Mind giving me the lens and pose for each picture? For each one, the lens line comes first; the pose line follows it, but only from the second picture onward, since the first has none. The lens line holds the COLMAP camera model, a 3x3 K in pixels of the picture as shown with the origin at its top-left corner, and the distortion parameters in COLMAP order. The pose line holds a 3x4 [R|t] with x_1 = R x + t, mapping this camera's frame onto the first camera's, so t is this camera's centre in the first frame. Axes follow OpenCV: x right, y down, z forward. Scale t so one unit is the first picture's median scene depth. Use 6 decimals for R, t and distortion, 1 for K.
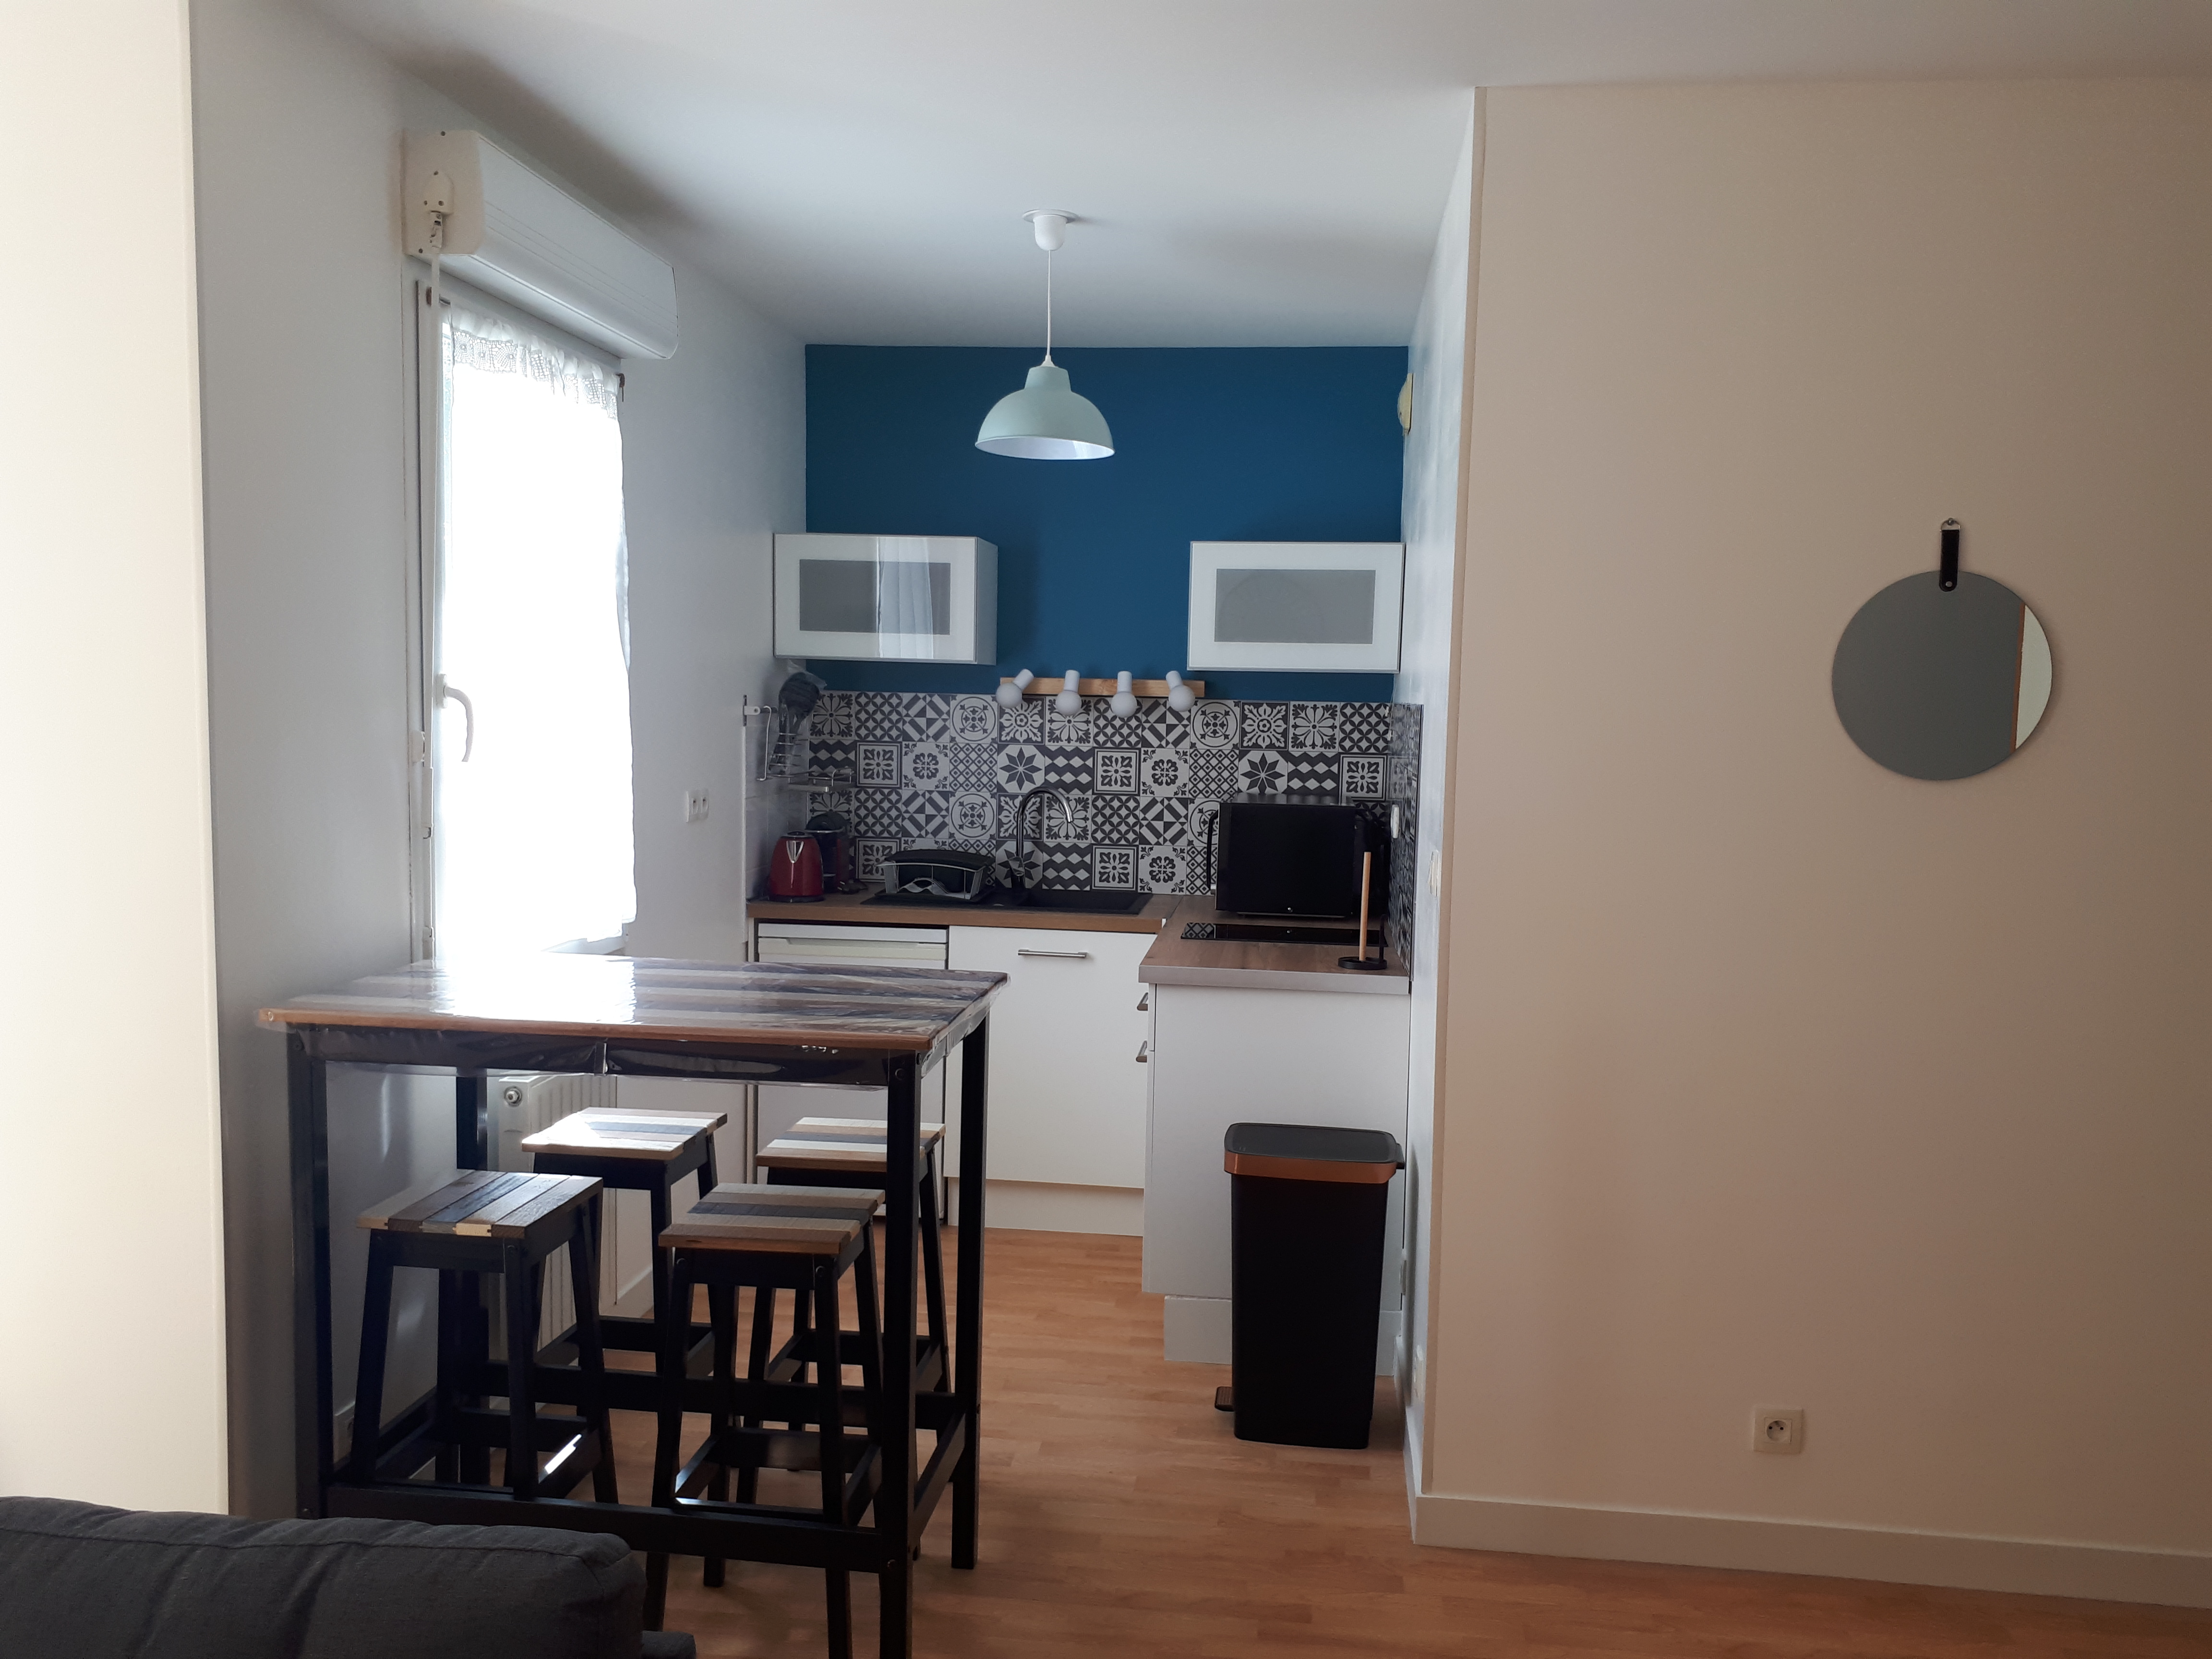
lens RADIAL K [[1720.9, 0, 1104.1], [0, 1720.9, 836.1], [0, 0, 1]] dist [0.014115, -0.039189]
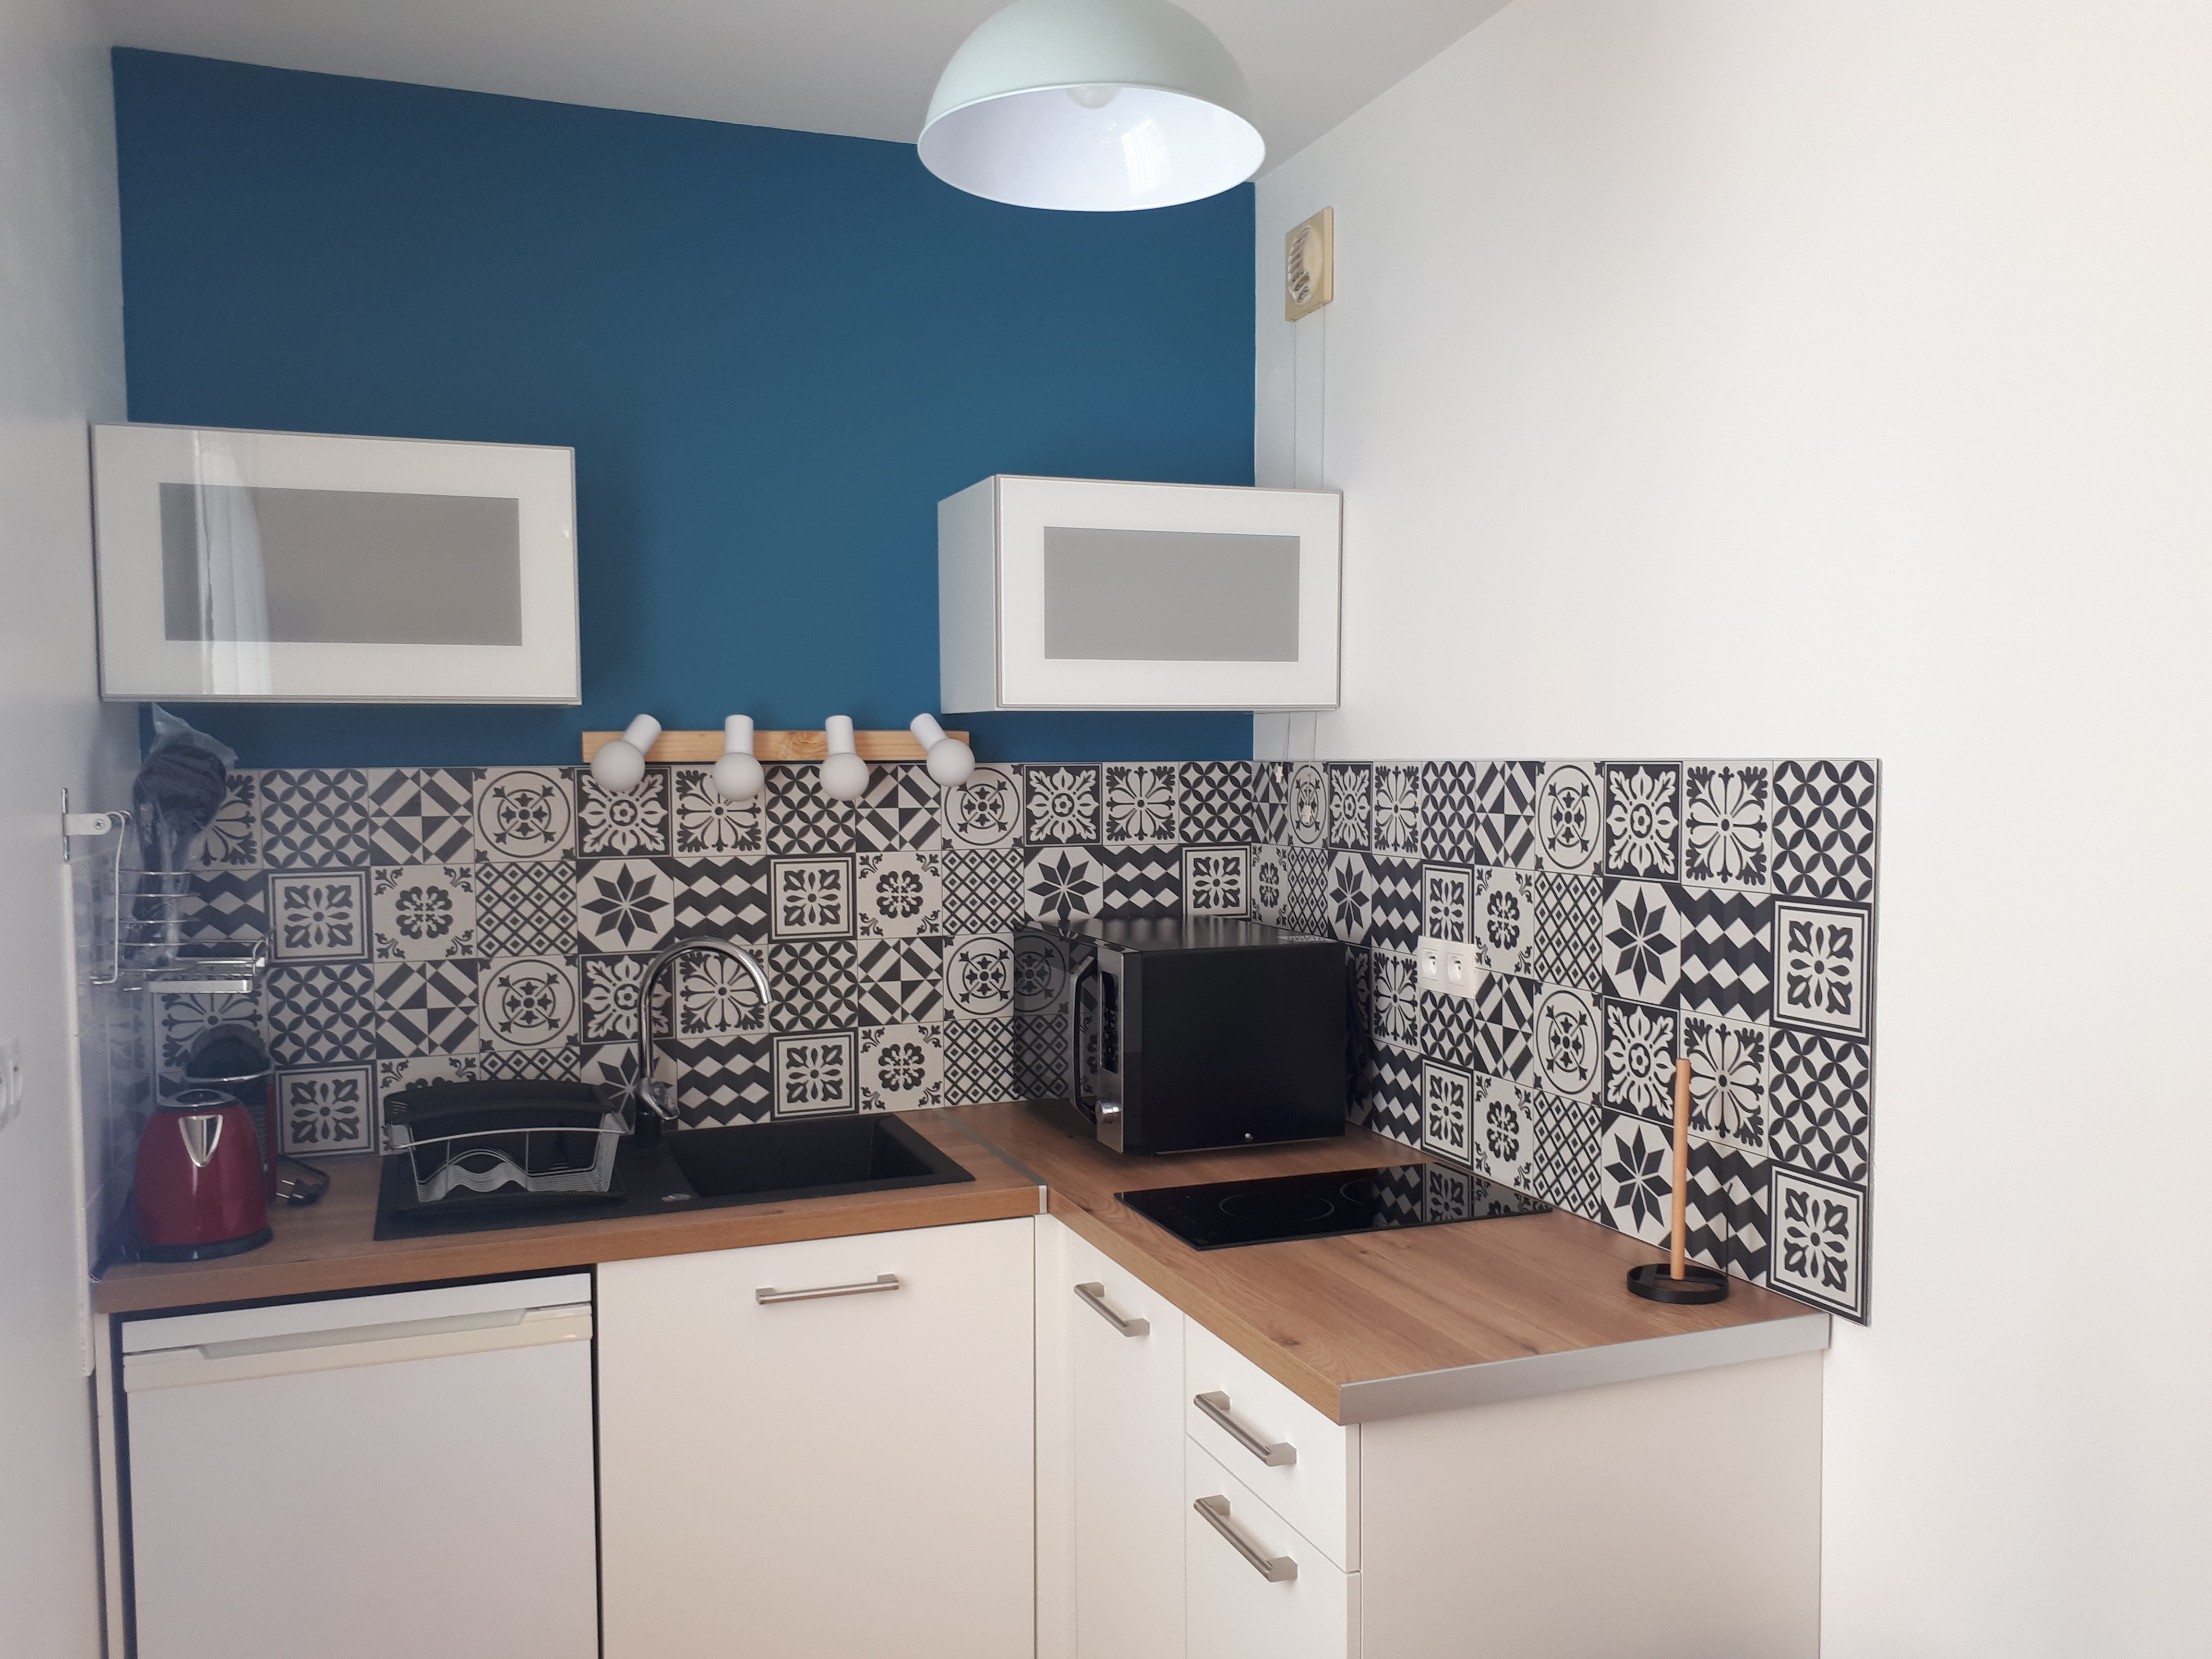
lens RADIAL K [[1720.9, 0, 1117.0], [0, 1720.9, 827.0], [0, 0, 1]] dist [0.014115, -0.039189]
pose [[0.869464, -0.048418, 0.491617, -0.178802], [0.064864, 0.997758, -0.016452, -0.045501], [-0.489719, 0.046193, 0.870656, 0.478229]]
